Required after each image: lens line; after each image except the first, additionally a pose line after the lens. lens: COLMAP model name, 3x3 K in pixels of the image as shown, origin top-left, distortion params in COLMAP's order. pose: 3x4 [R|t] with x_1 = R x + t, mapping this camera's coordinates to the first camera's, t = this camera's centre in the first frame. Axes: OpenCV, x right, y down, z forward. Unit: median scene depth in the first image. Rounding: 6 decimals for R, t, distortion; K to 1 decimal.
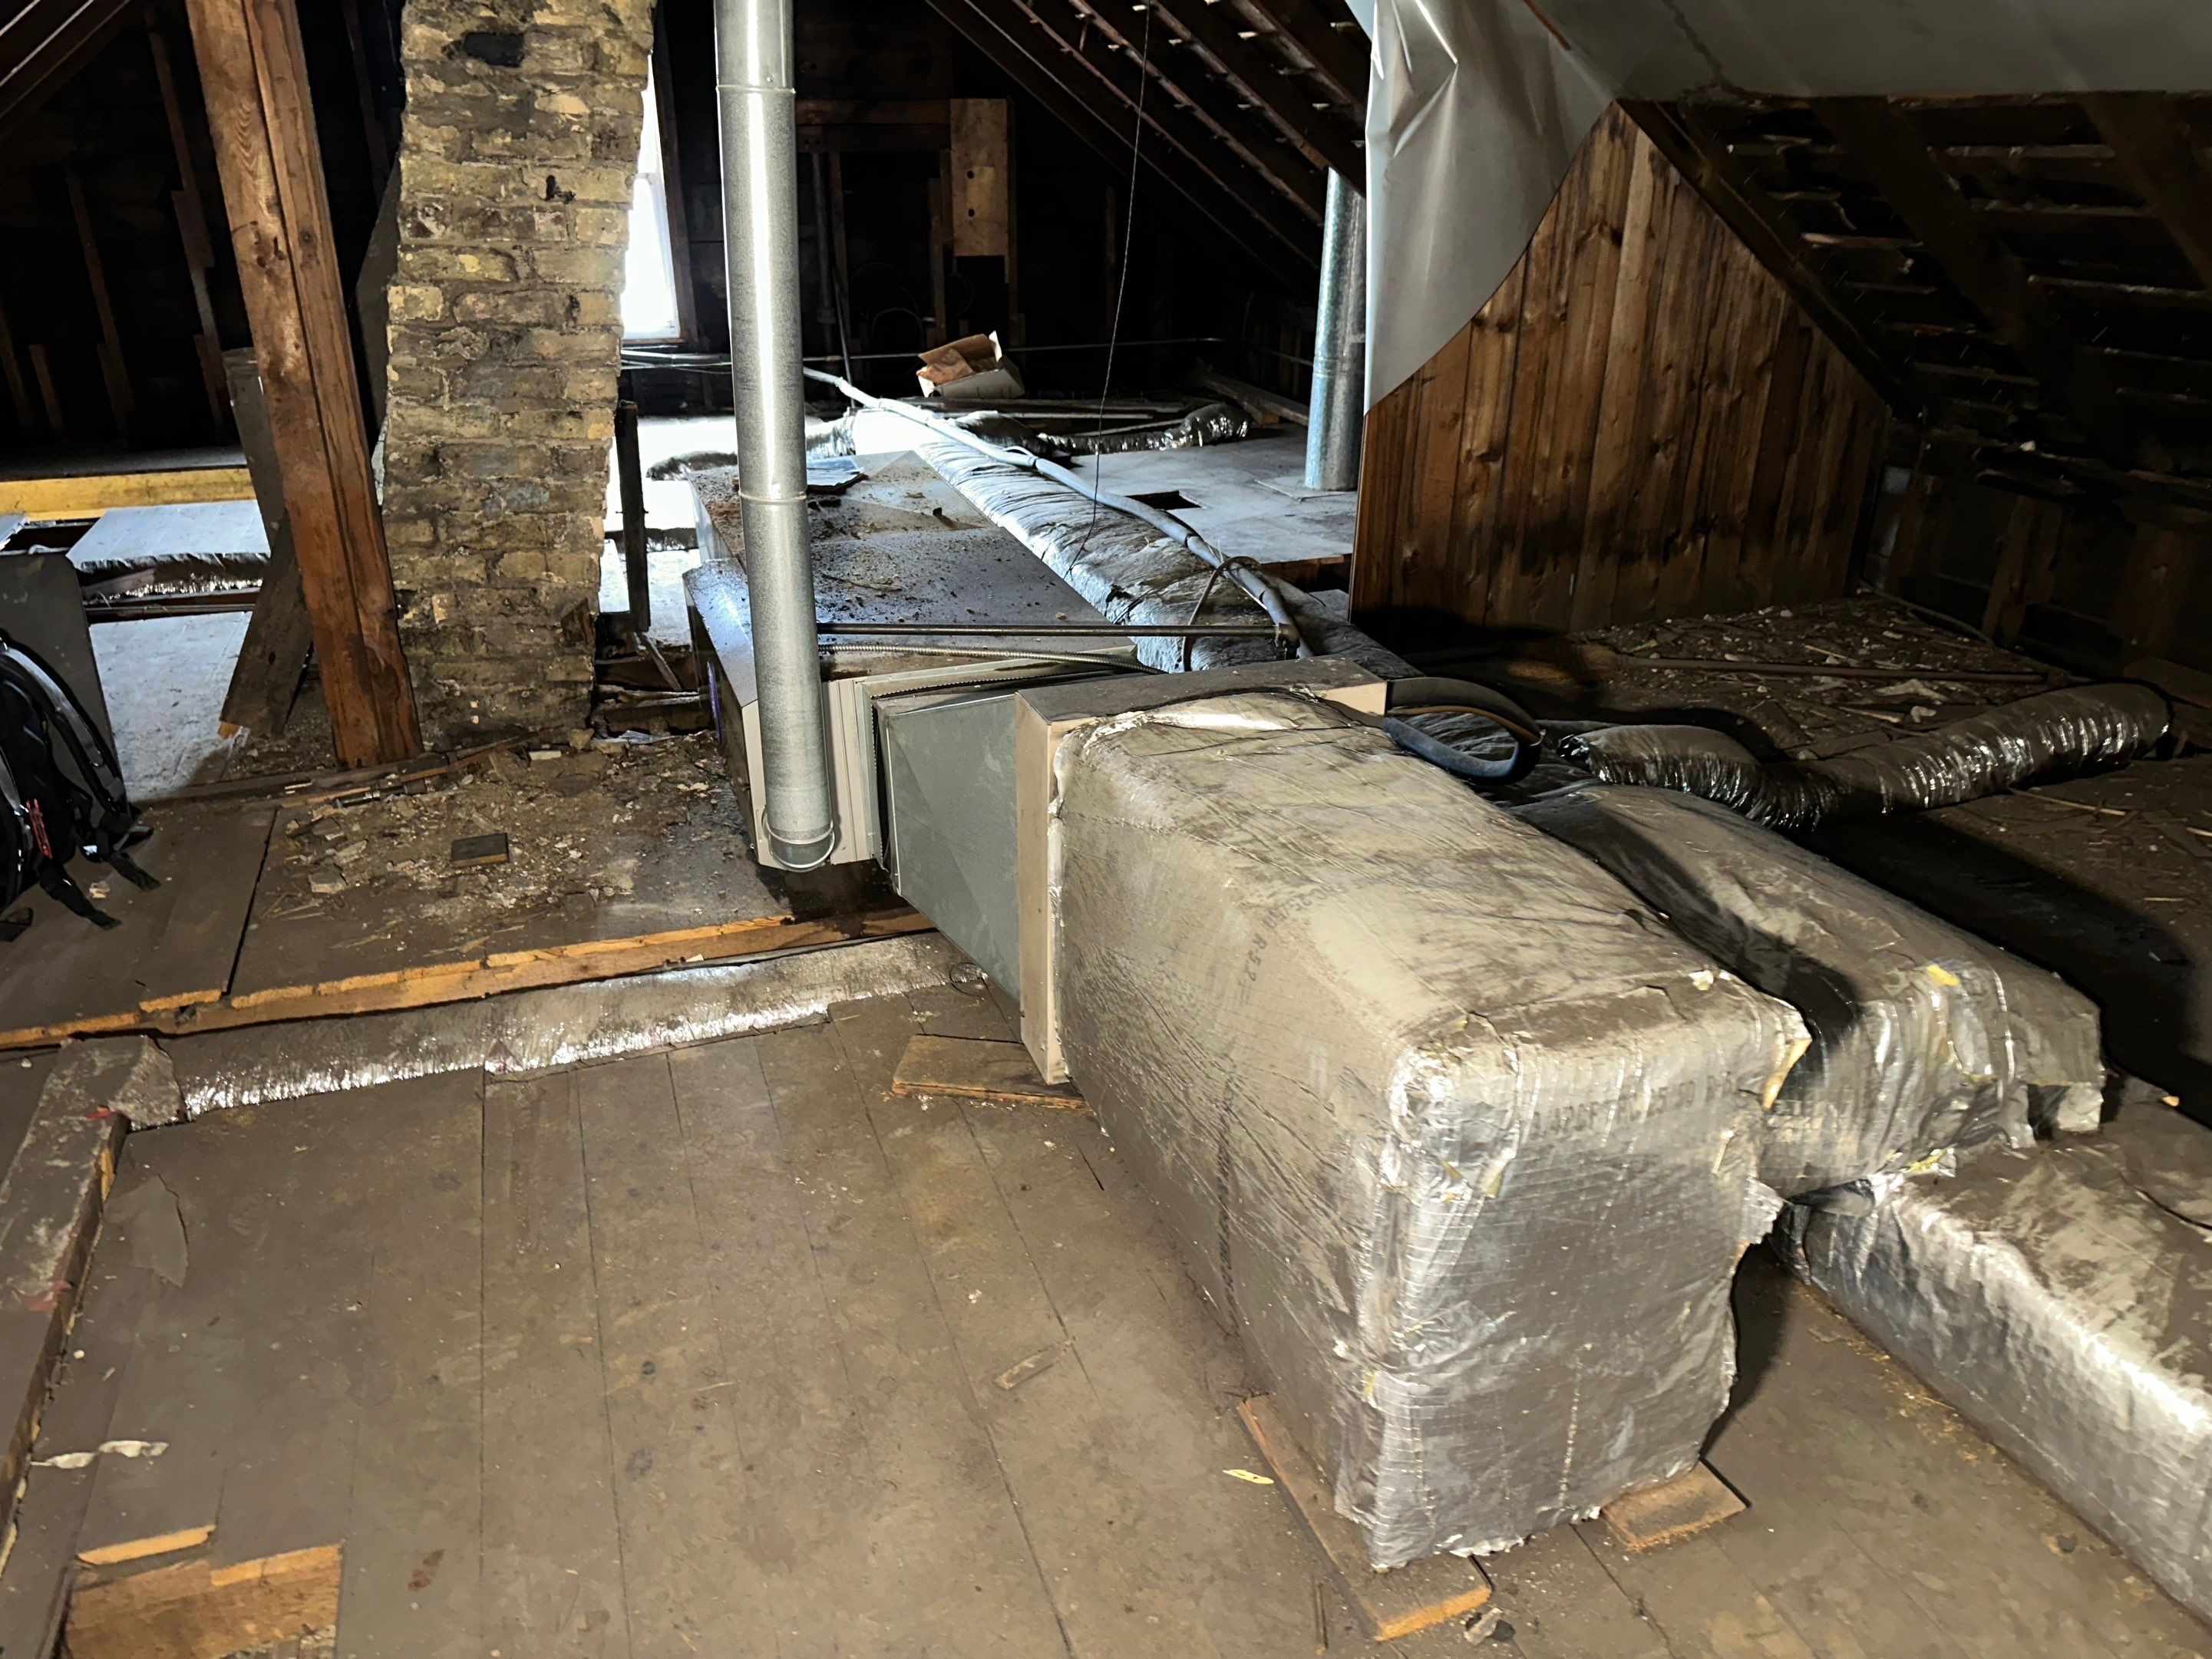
lens RADIAL K [[1586.3, 0, 1085.7], [0, 1586.3, 868.8], [0, 0, 1]] dist [0.009006, -0.018984]
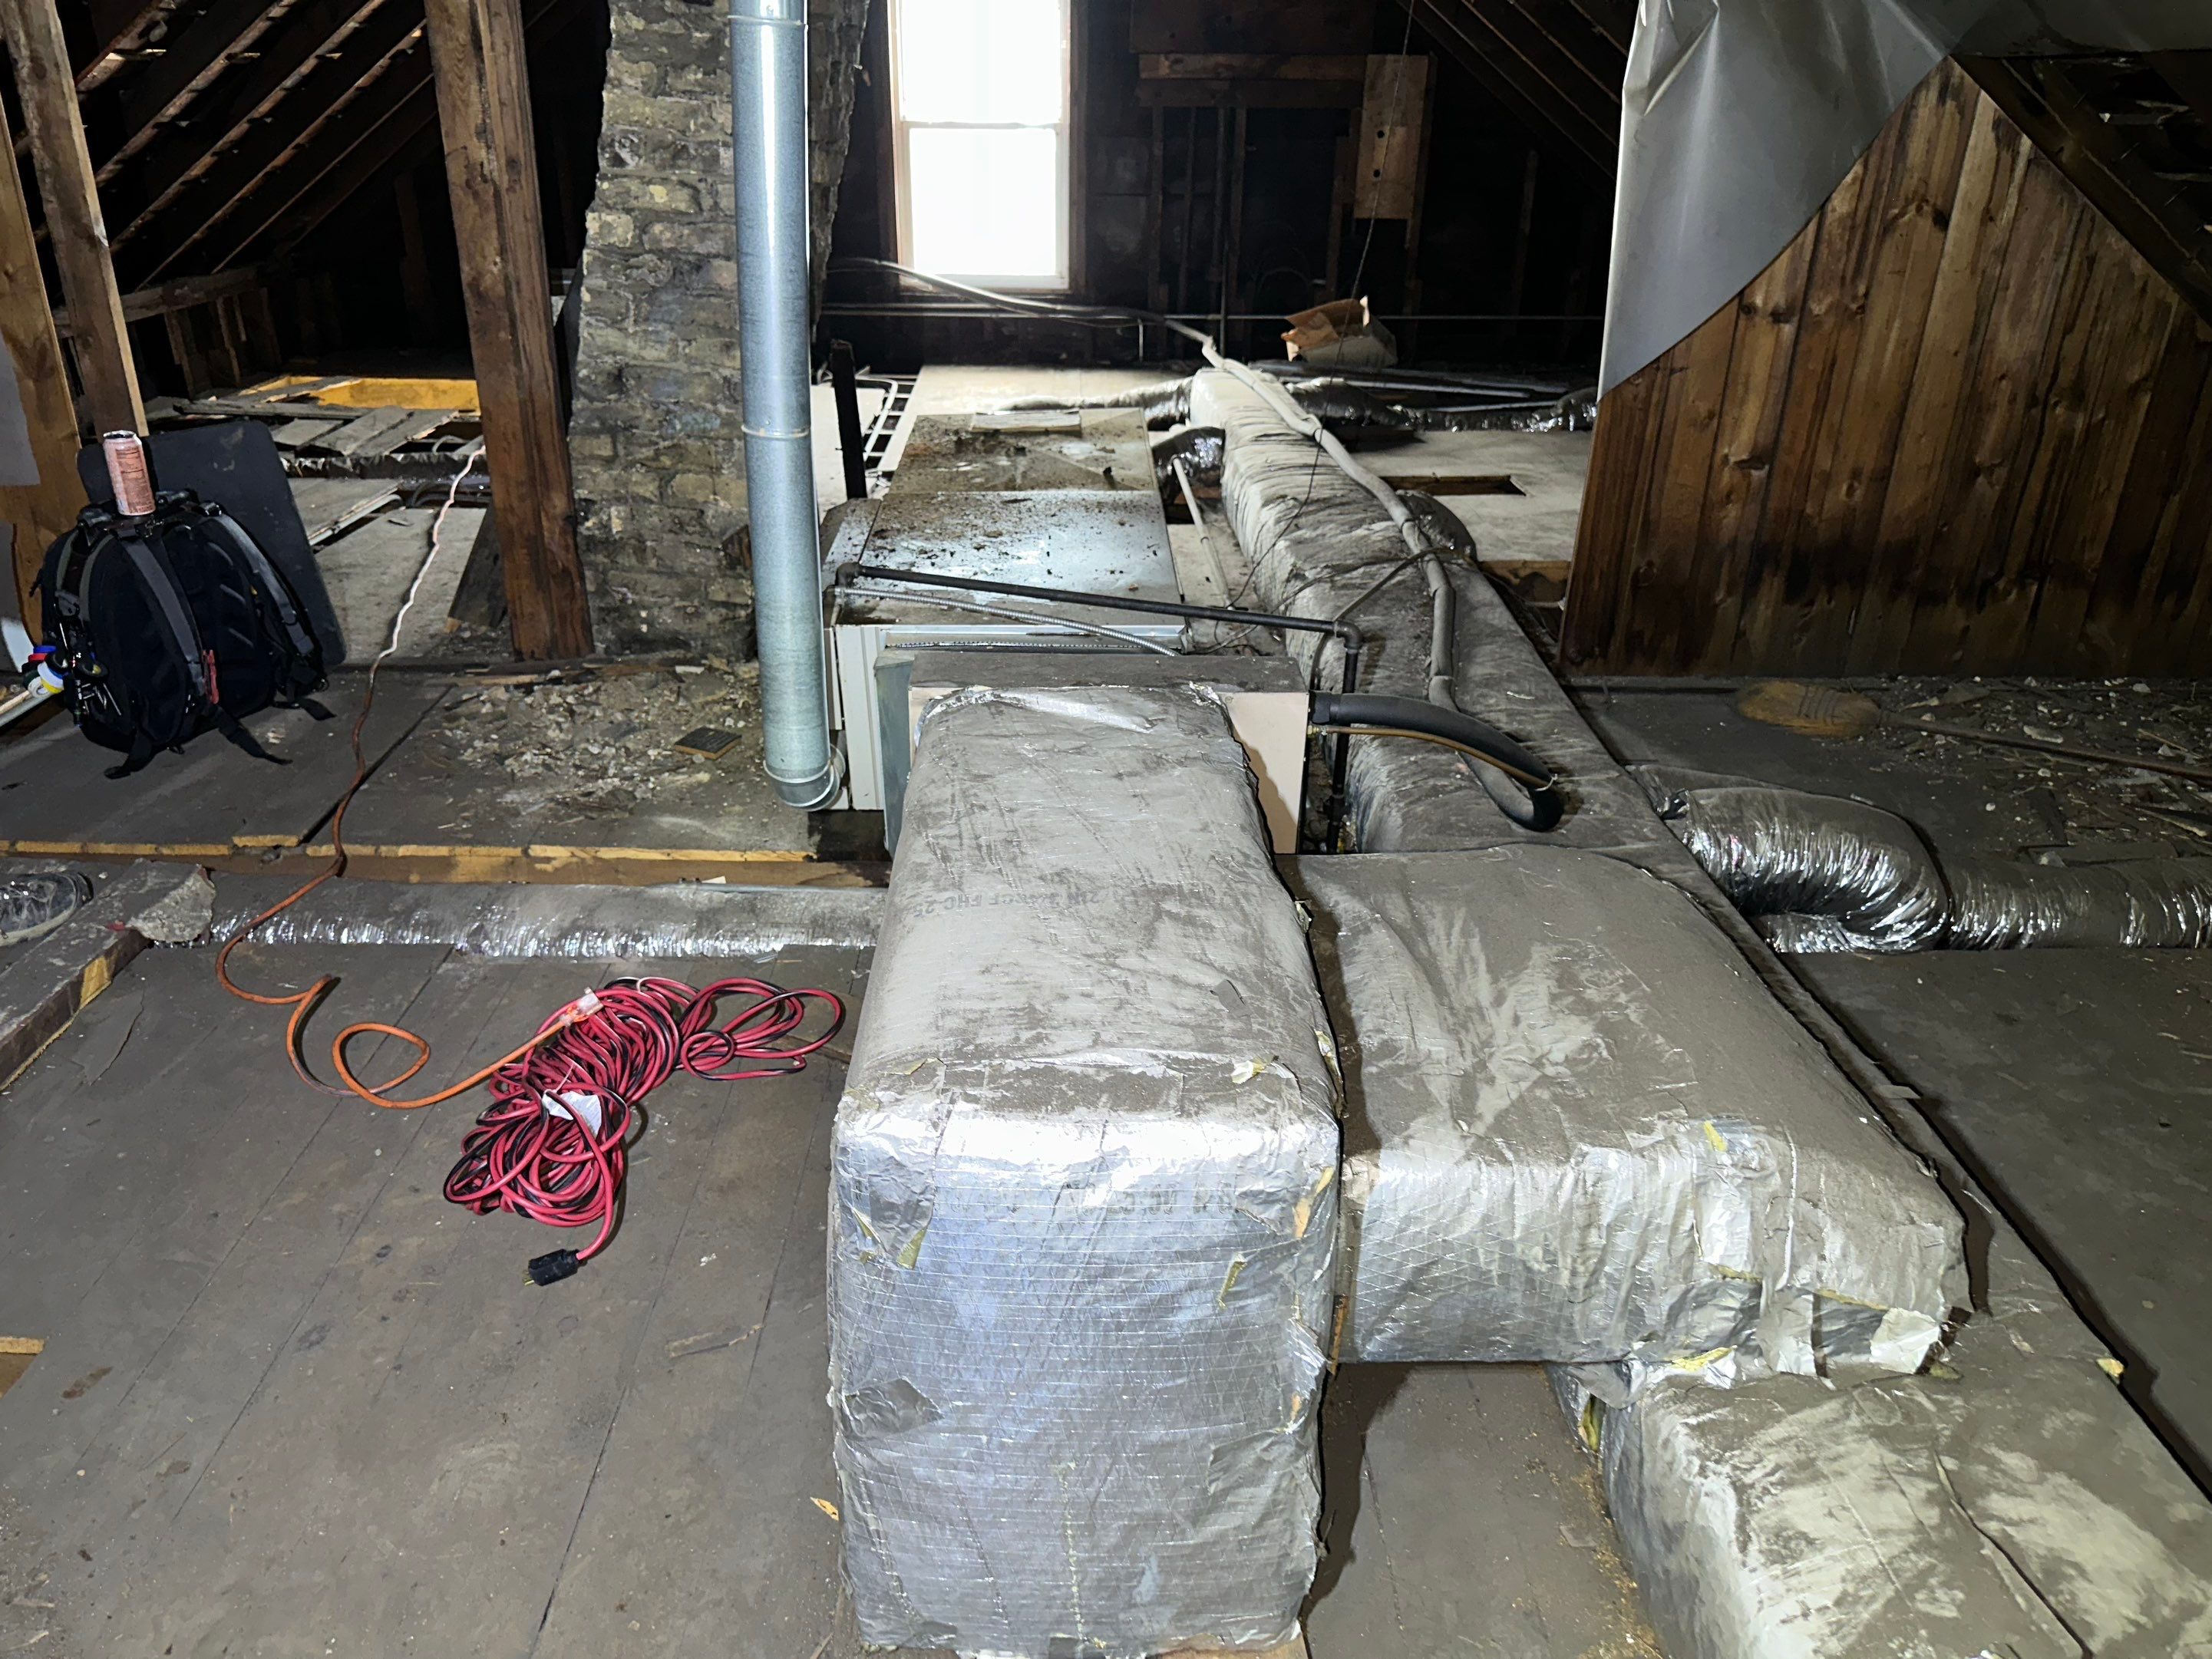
lens RADIAL K [[1586.3, 0, 1100.6], [0, 1586.3, 854.9], [0, 0, 1]] dist [0.009006, -0.018984]
pose [[0.945311, 0.155539, -0.286697, 0.254004], [-0.152369, 0.987756, 0.033478, -0.028743], [0.288394, 0.012037, 0.957436, 0.082439]]
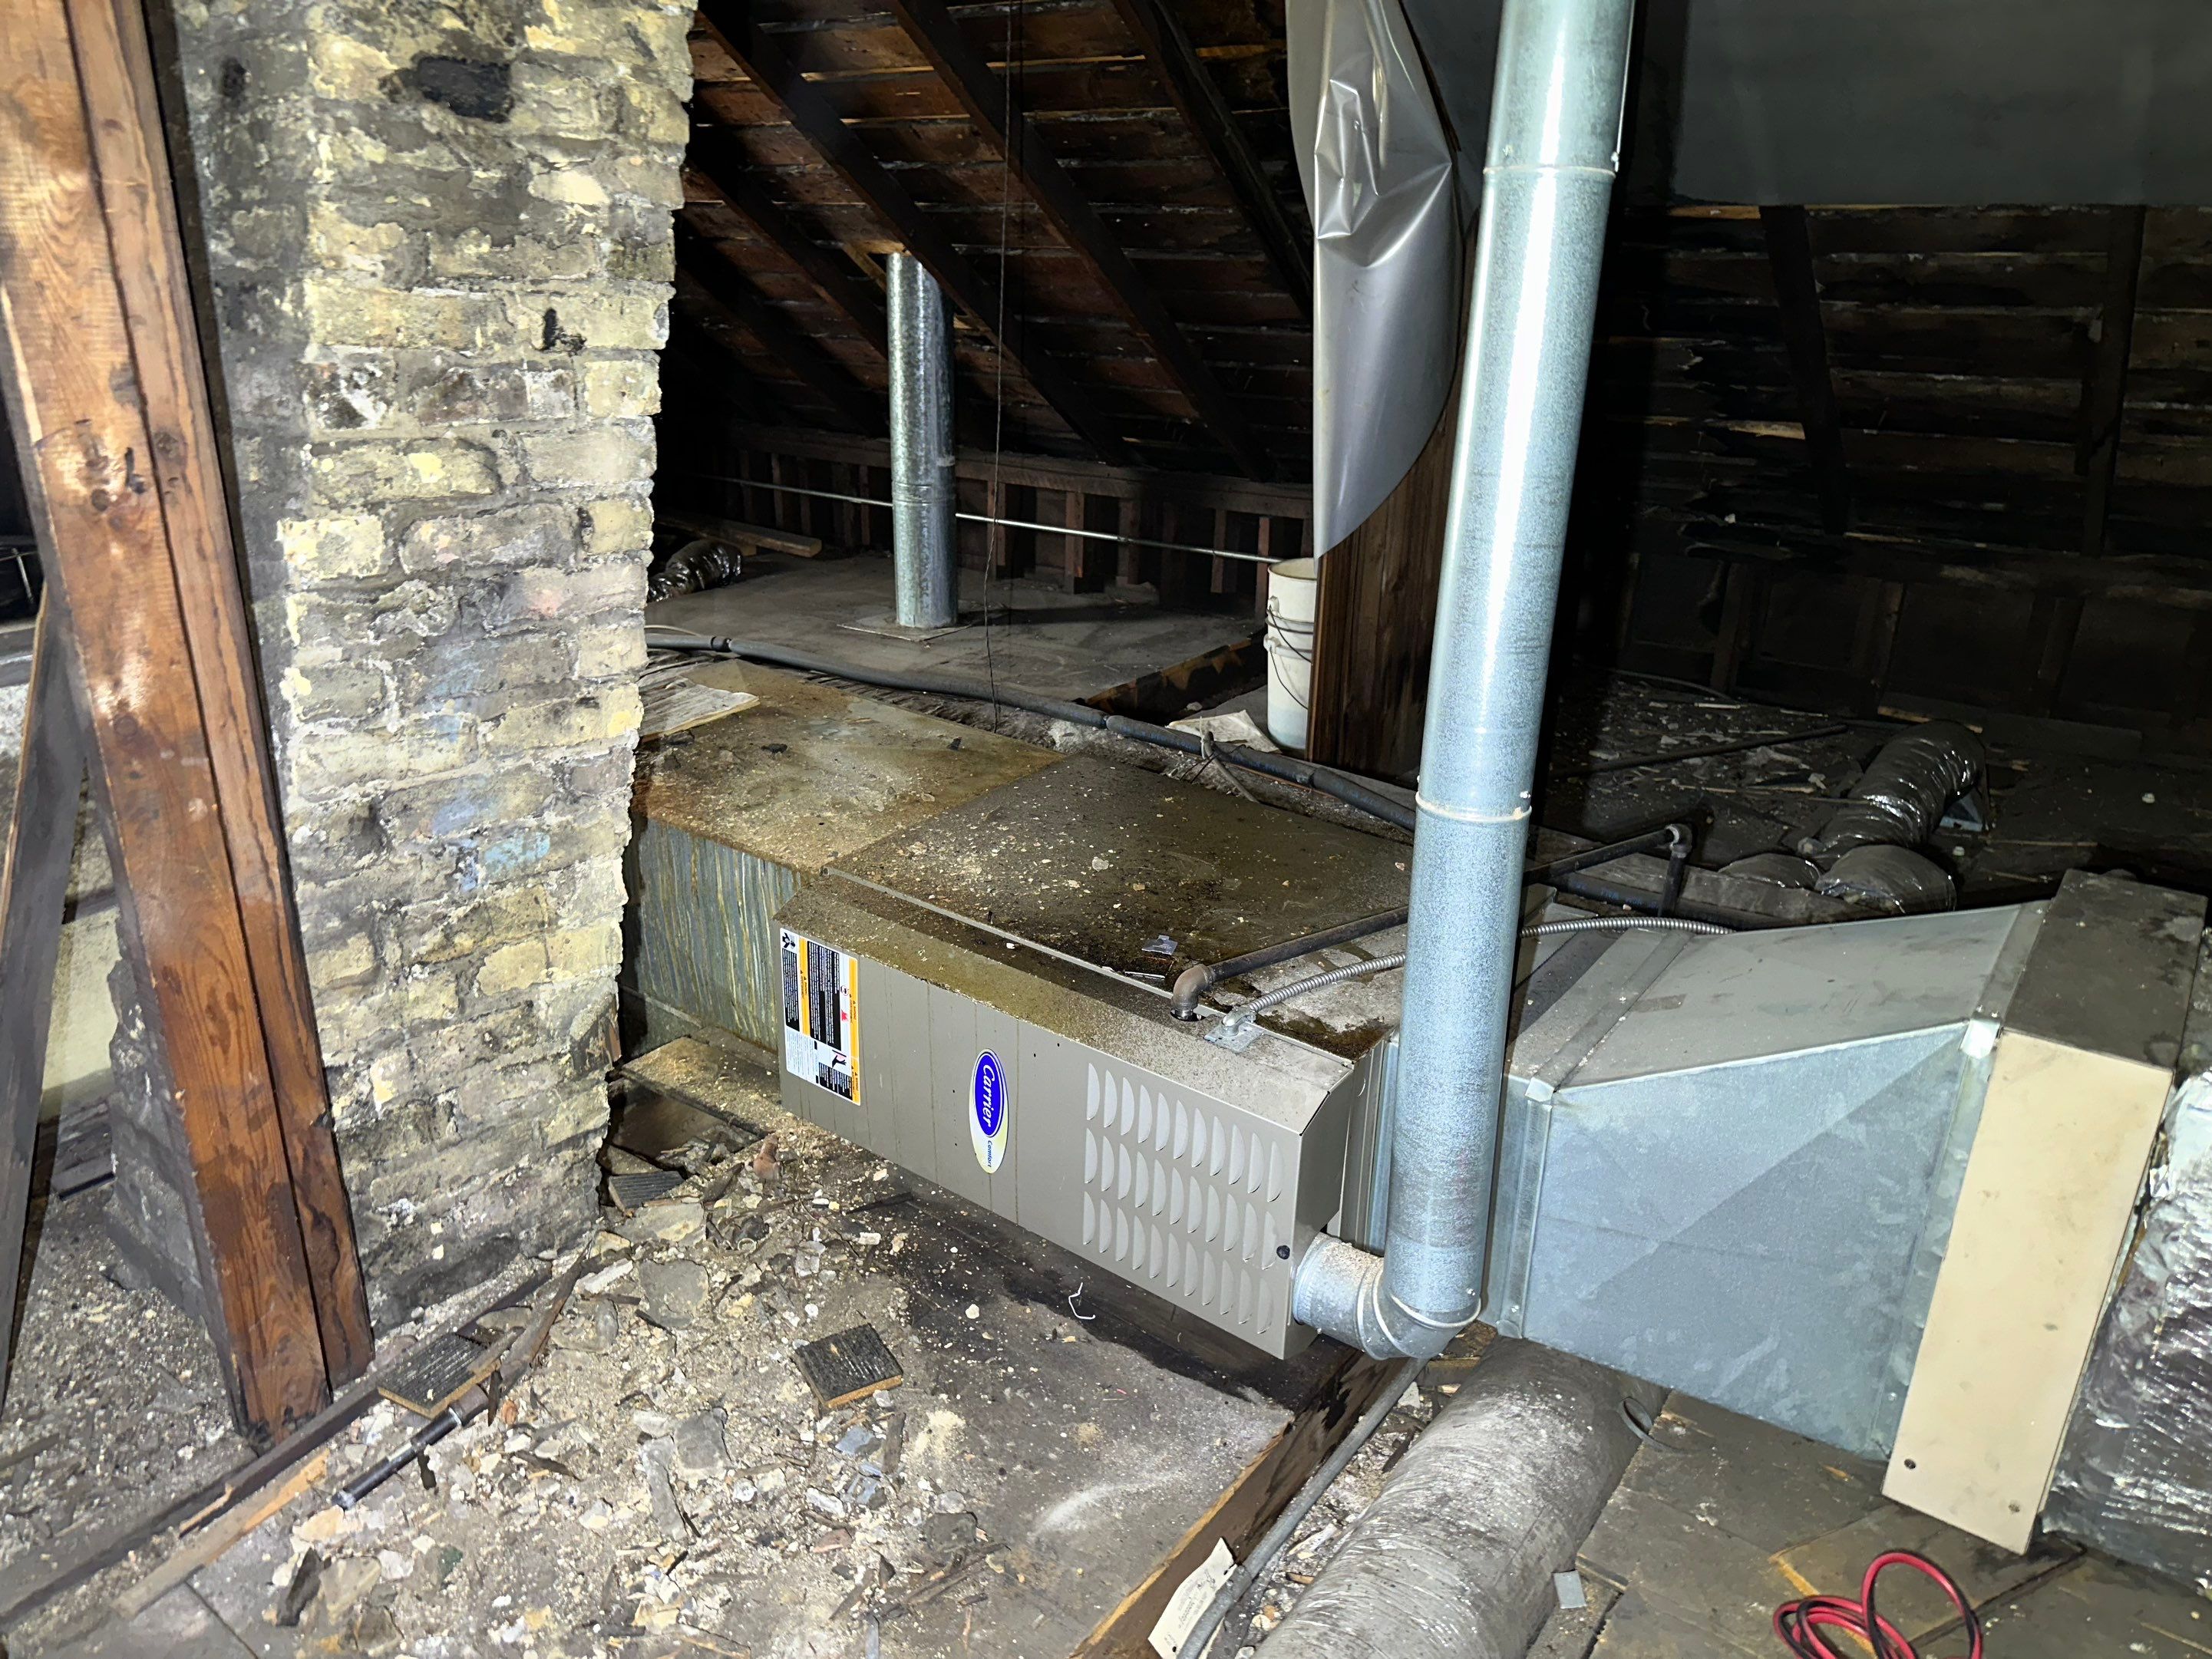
lens RADIAL K [[1586.3, 0, 1093.0], [0, 1586.3, 845.3], [0, 0, 1]] dist [0.009006, -0.018984]
pose [[0.825608, -0.198028, 0.528352, -0.506406], [0.228969, 0.973408, 0.007047, -0.203012], [-0.515698, 0.115158, 0.848996, 0.425492]]
